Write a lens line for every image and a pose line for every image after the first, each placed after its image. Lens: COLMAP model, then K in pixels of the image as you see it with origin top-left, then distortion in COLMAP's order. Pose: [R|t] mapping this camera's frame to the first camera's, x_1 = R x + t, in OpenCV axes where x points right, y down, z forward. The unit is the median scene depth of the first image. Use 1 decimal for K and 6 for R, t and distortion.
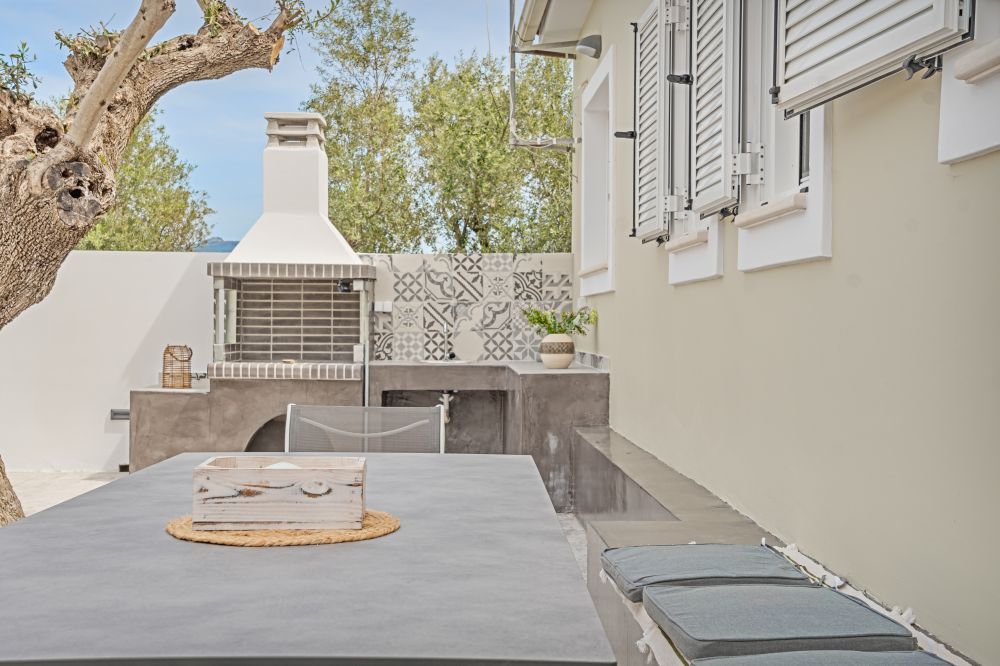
lens RADIAL K [[1222.1, 0, 500.0], [0, 1222.1, 333.0], [0, 0, 1]] dist [0.118275, 0.045495]
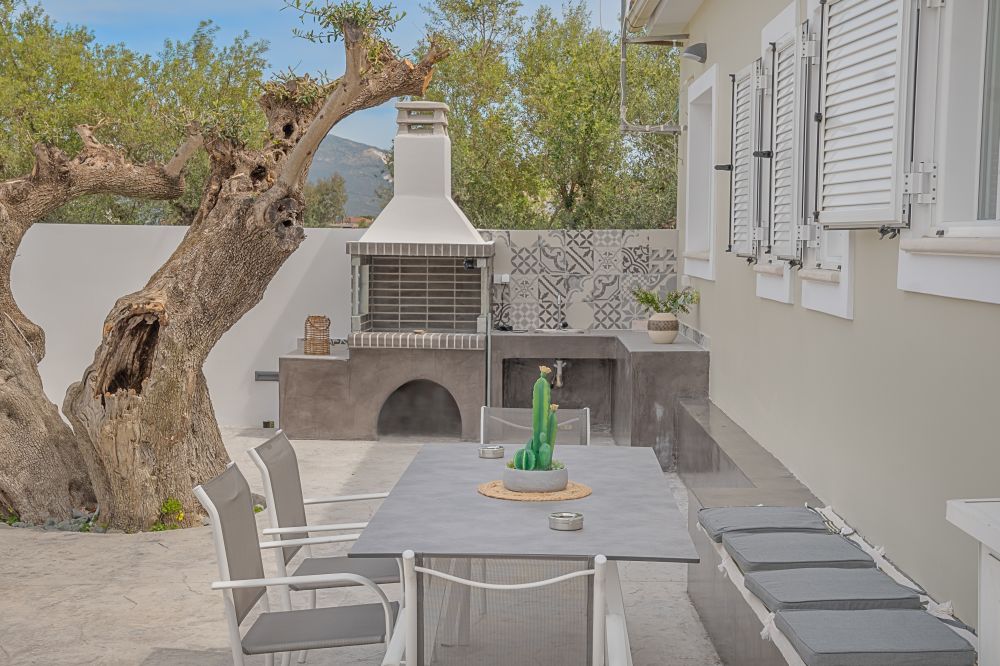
lens RADIAL K [[1427.0, 0, 540.9], [0, 1427.0, 351.9], [0, 0, 1]] dist [0.168579, -0.008997]
pose [[0.999455, 0.005390, -0.032582, -0.020472], [-0.002935, 0.997184, 0.074939, -0.056077], [0.032894, -0.074802, 0.996656, -0.283381]]
